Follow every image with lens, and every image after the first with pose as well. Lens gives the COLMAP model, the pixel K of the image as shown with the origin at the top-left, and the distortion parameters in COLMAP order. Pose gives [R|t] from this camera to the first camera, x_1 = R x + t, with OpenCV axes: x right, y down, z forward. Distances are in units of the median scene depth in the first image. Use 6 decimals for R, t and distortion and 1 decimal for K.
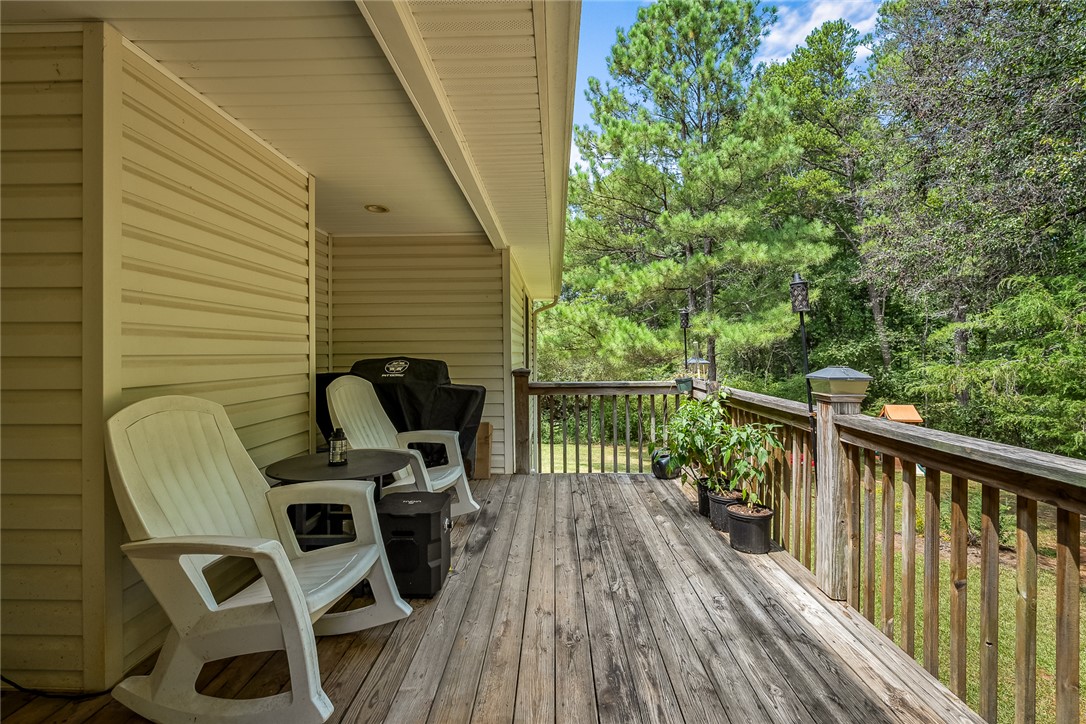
lens RADIAL K [[494.6, 0, 552.1], [0, 494.6, 352.4], [0, 0, 1]] dist [-0.003160, 0.002136]
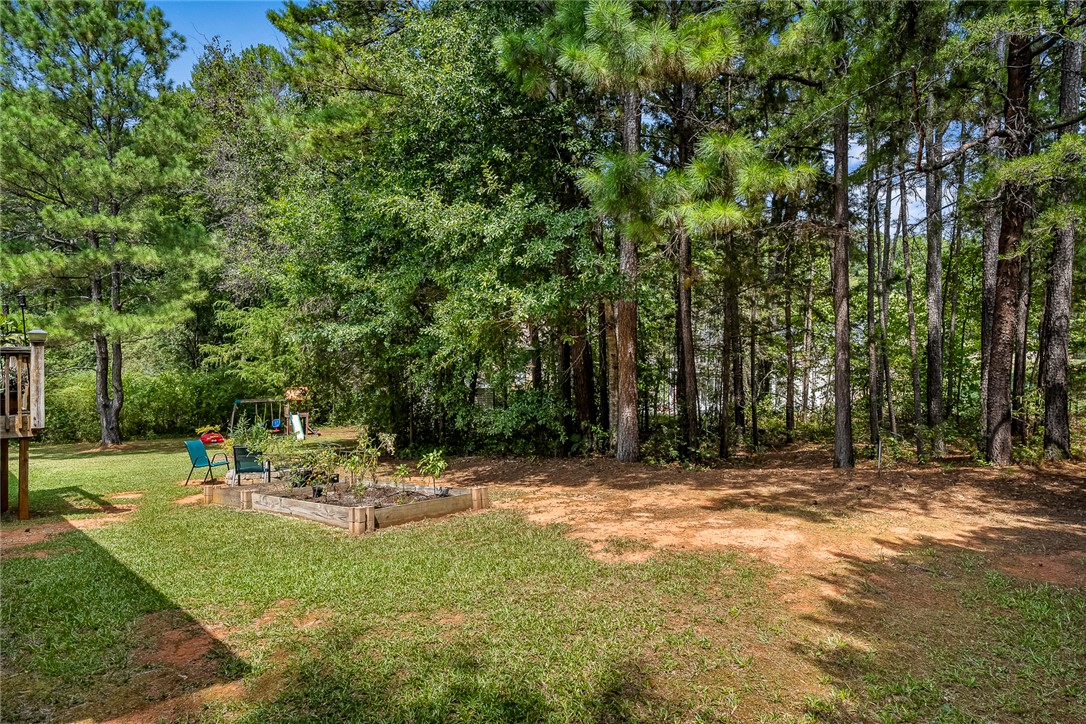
lens RADIAL K [[600.6, 0, 522.9], [0, 600.6, 356.6], [0, 0, 1]] dist [0.002505, 0.001006]
pose [[0.693928, 0.010959, 0.719961, 0.024473], [-0.019112, 0.999812, 0.003202, 0.052860], [-0.719791, -0.015982, 0.694007, -2.050790]]
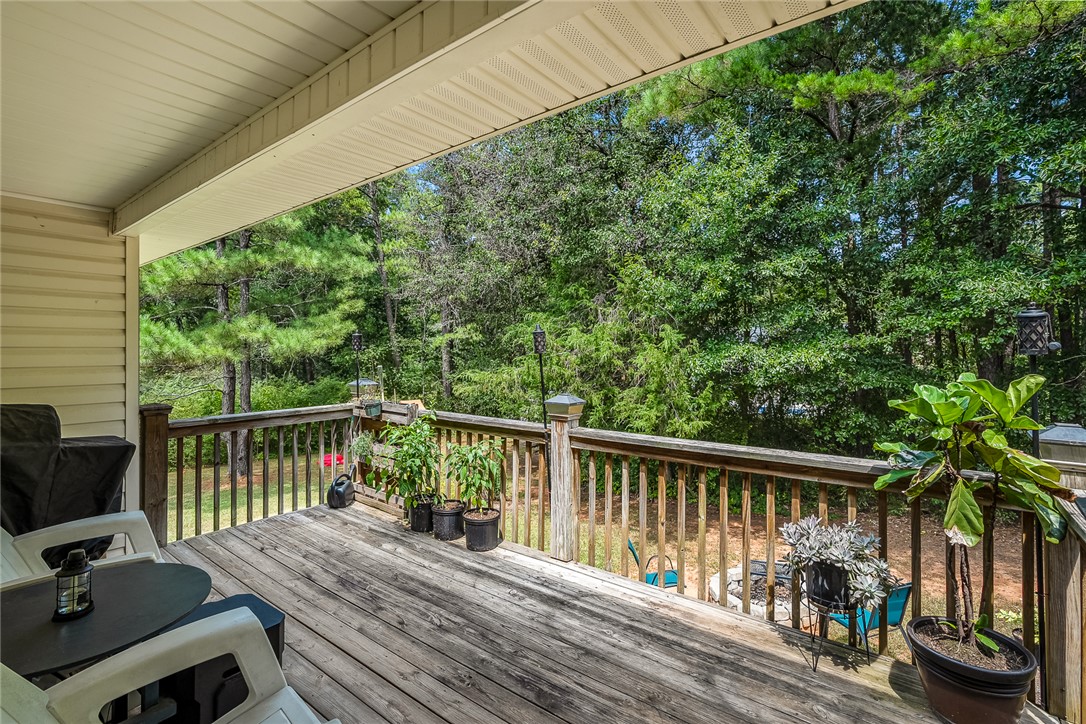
lens RADIAL K [[494.6, 0, 541.3], [0, 494.6, 351.8], [0, 0, 1]] dist [-0.003160, 0.002136]
pose [[0.603460, 0.005439, 0.797375, -0.301831], [-0.005686, 0.999981, -0.002519, -0.046062], [-0.797373, -0.003014, 0.603479, 0.108205]]
